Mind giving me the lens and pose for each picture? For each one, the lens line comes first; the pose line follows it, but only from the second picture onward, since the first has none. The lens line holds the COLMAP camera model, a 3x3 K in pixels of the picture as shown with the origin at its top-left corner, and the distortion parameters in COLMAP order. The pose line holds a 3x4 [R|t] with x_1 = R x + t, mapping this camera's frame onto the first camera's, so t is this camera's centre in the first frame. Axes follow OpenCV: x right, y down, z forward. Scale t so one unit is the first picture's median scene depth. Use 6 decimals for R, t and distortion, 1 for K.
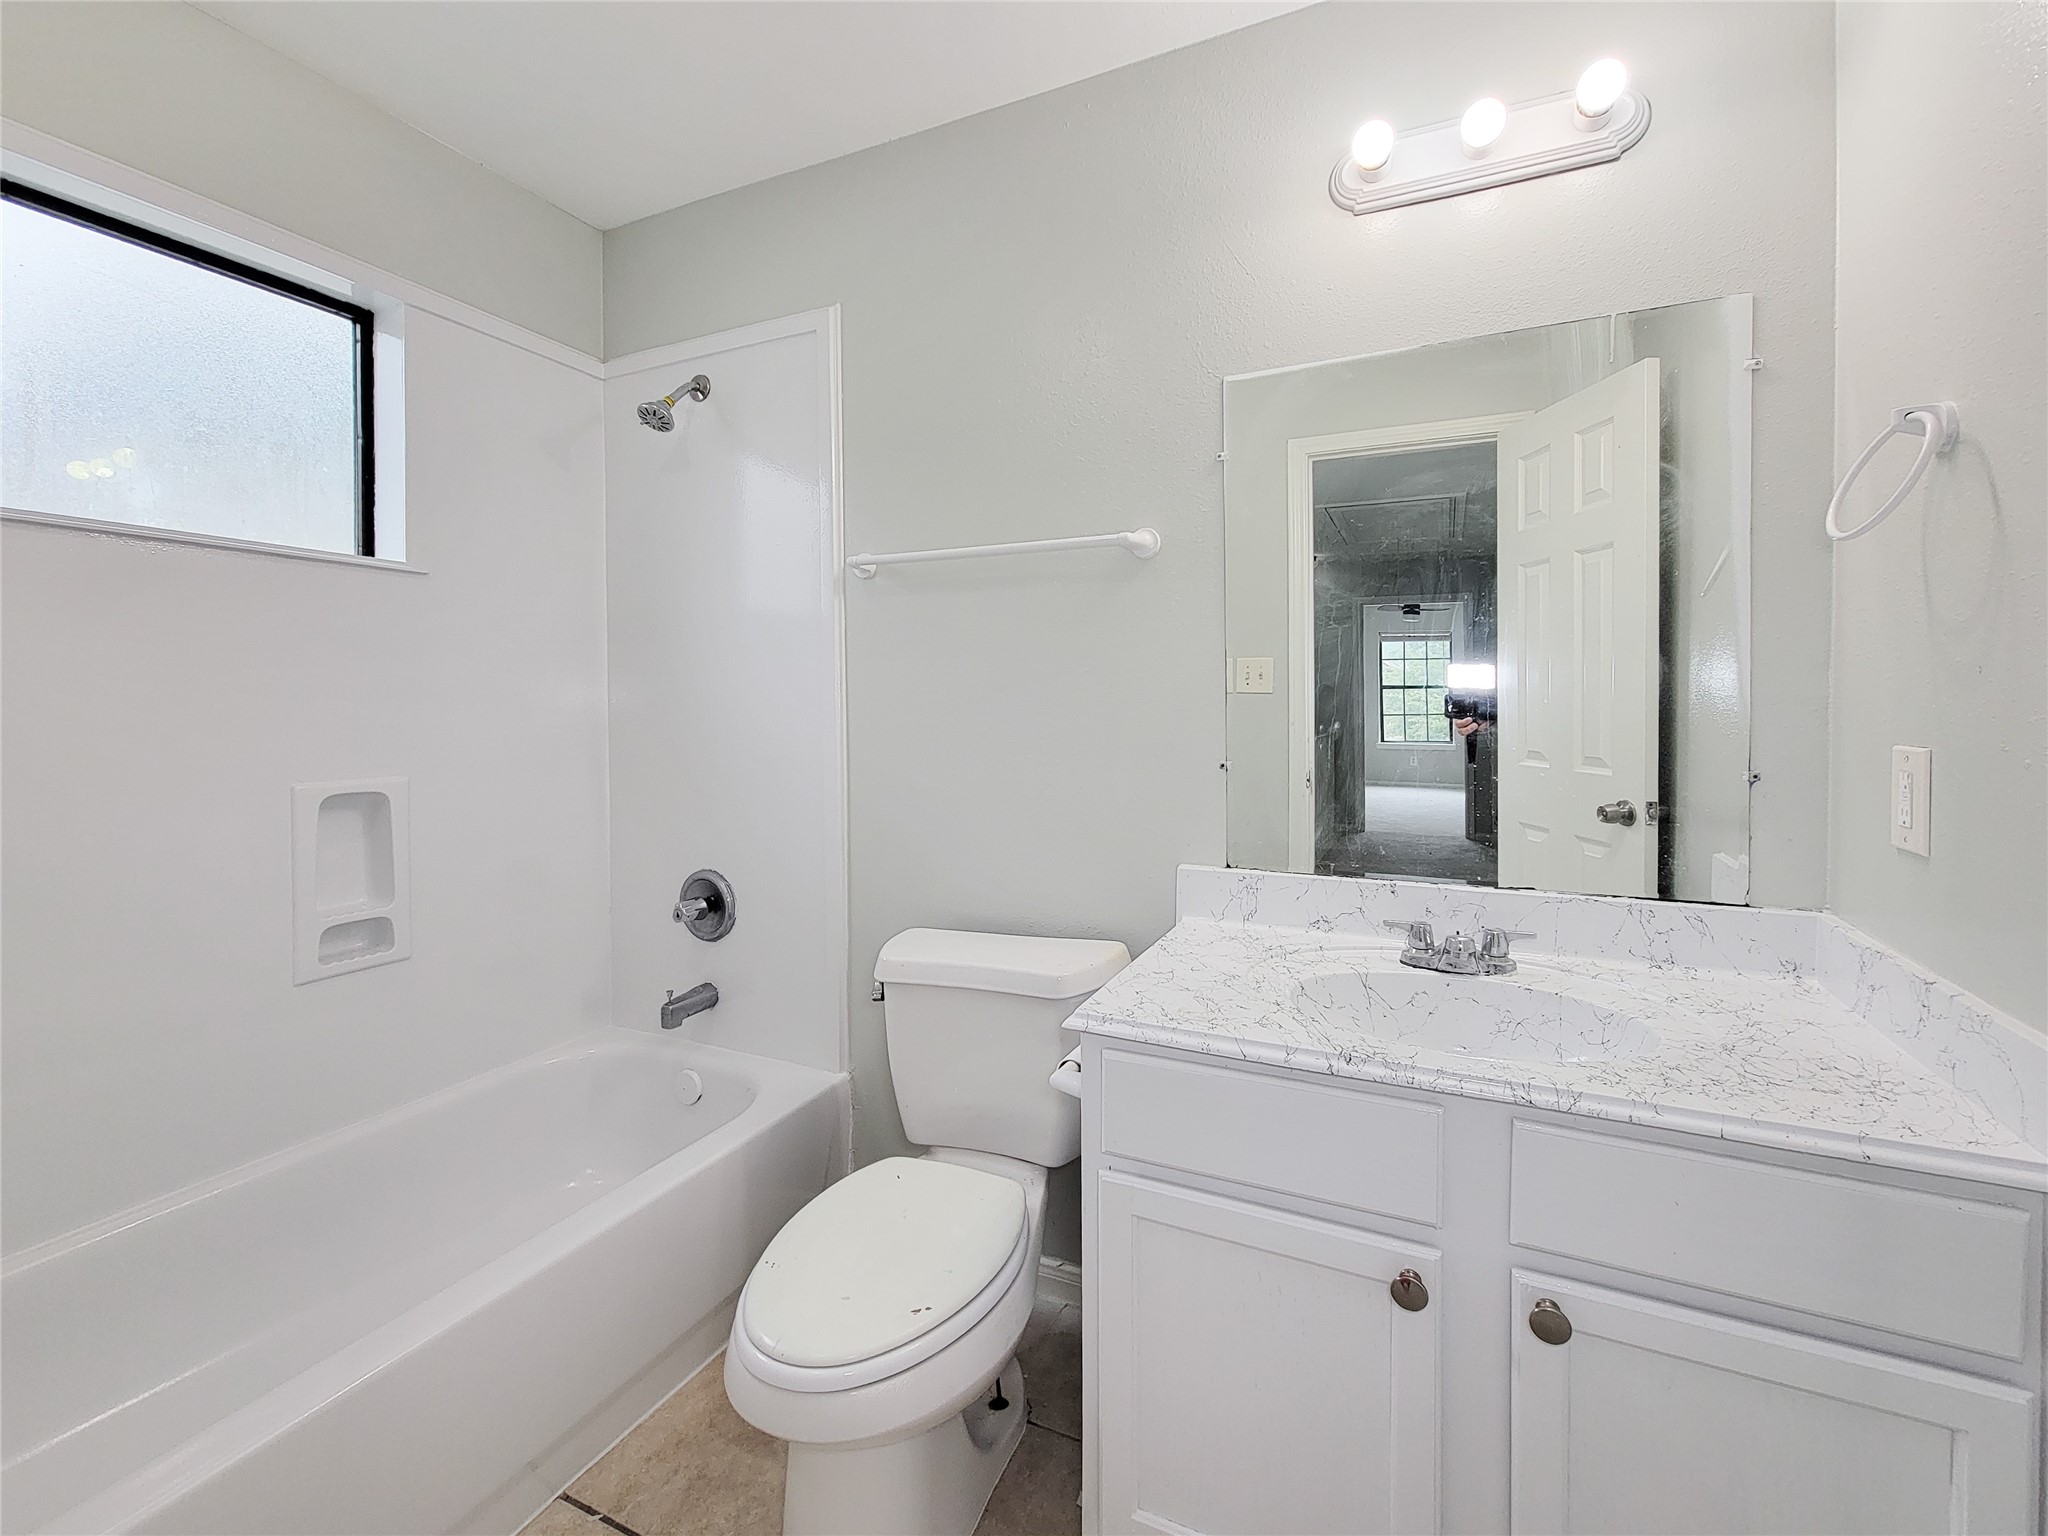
lens RADIAL K [[873.5, 0, 1071.7], [0, 873.5, 740.8], [0, 0, 1]] dist [0.008704, -0.003665]
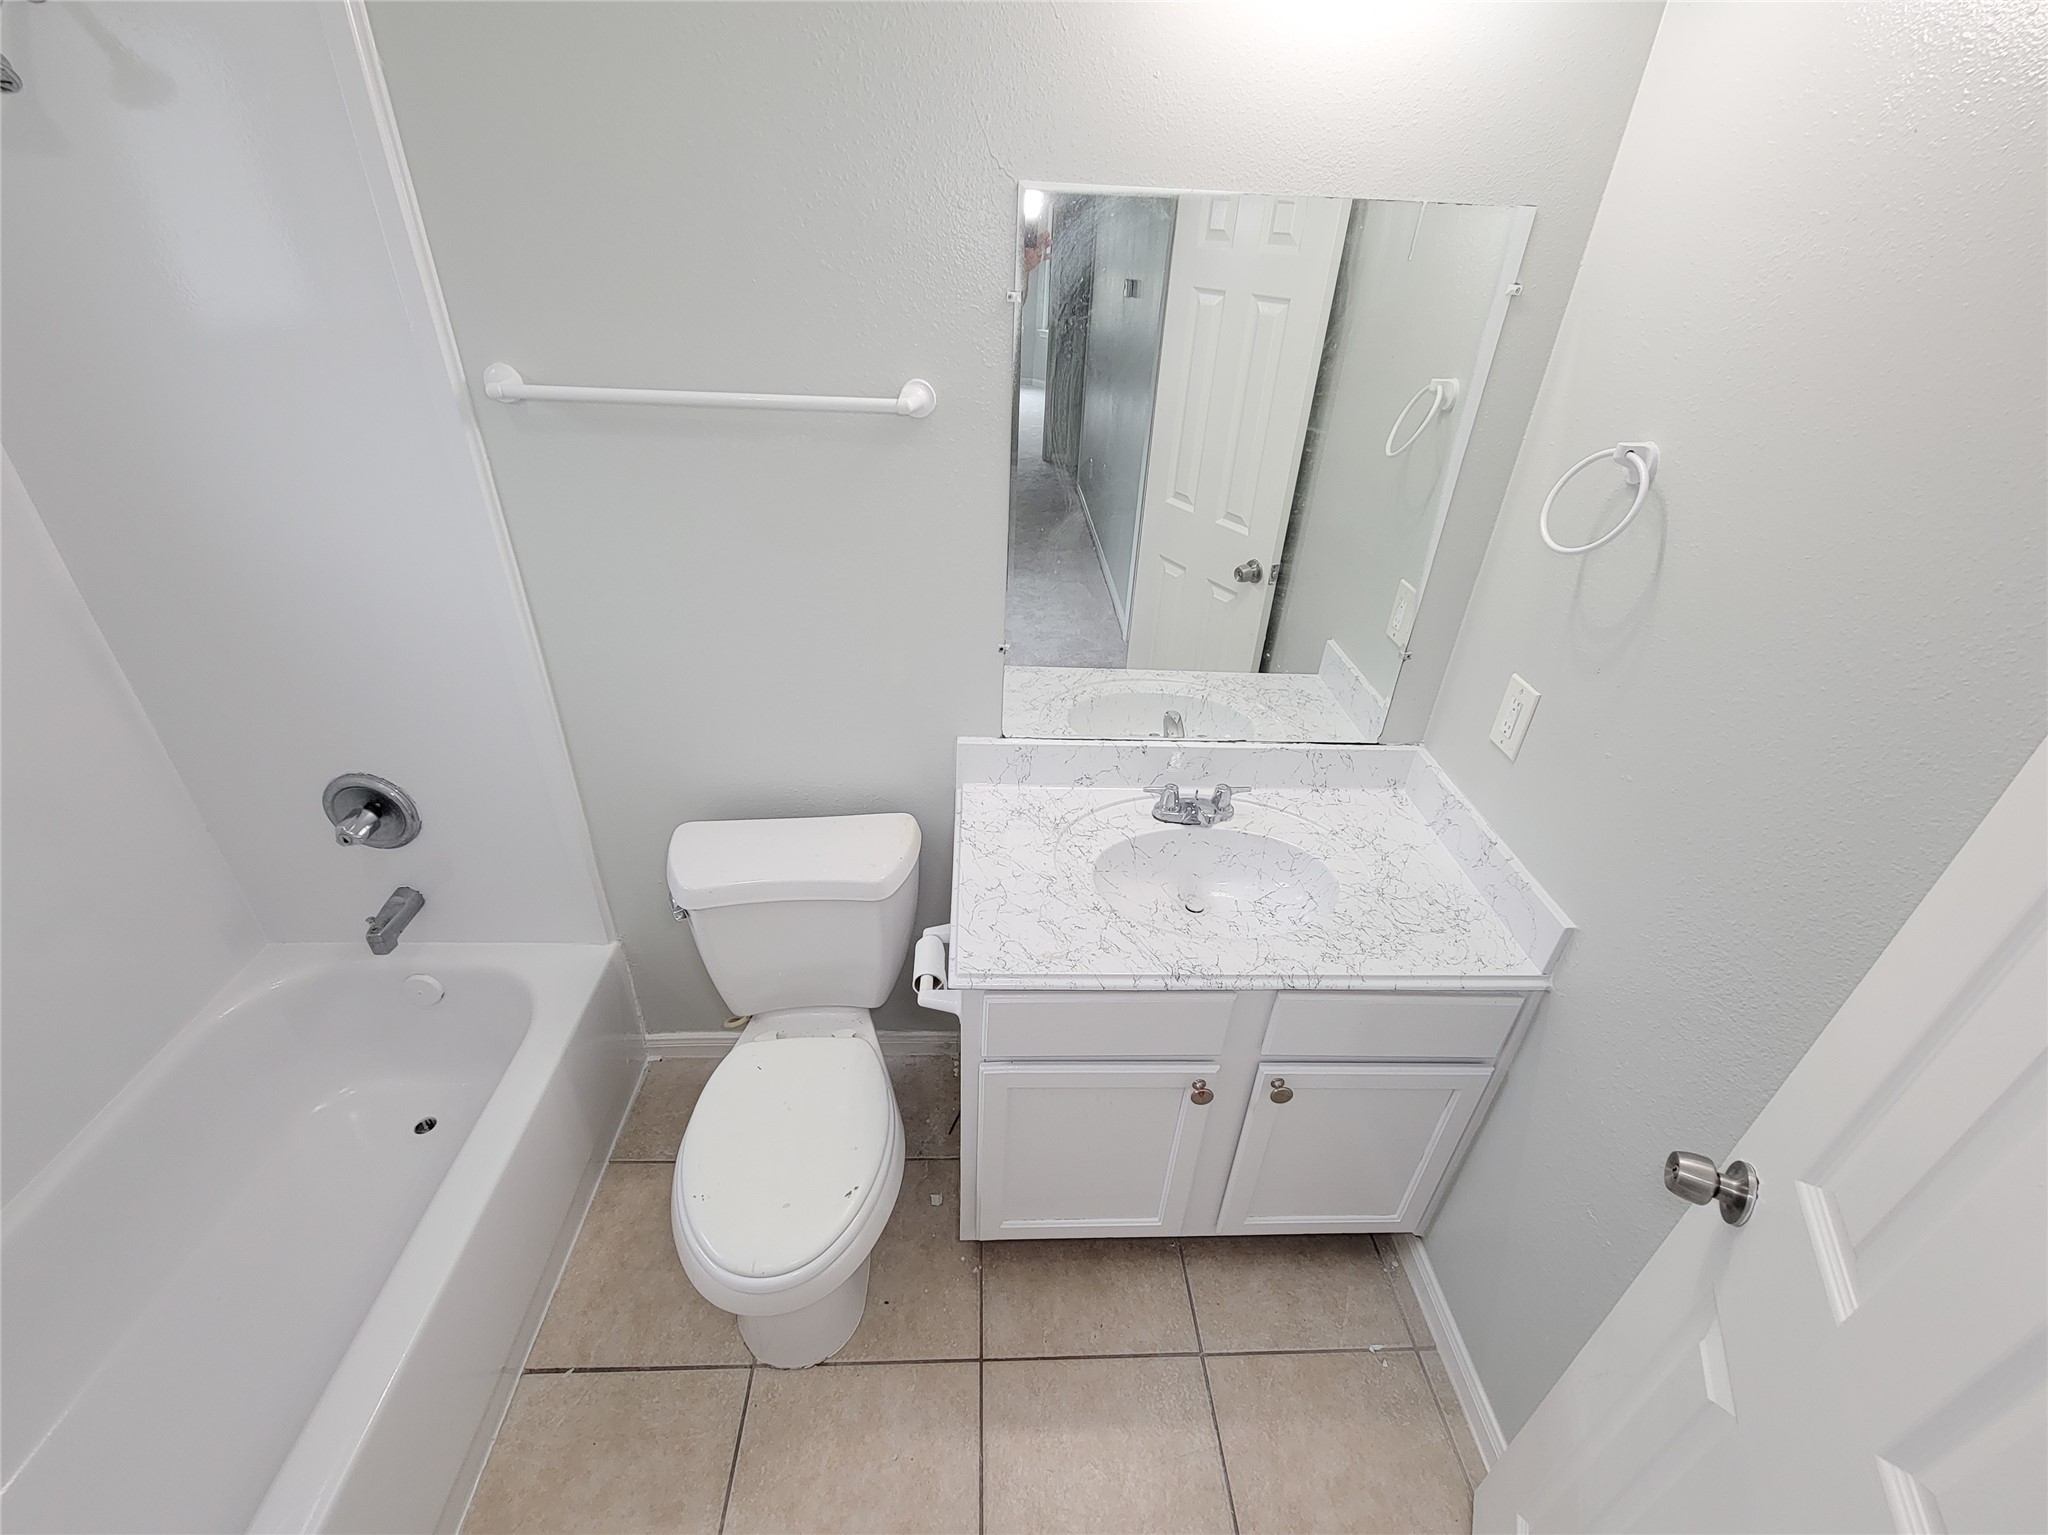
lens RADIAL K [[873.5, 0, 1016.1], [0, 873.5, 768.2], [0, 0, 1]] dist [0.008704, -0.003665]
pose [[0.896171, -0.184674, 0.403450, -0.267064], [-0.052230, 0.859043, 0.509233, -0.400340], [-0.440623, -0.477432, 0.760204, 0.168689]]
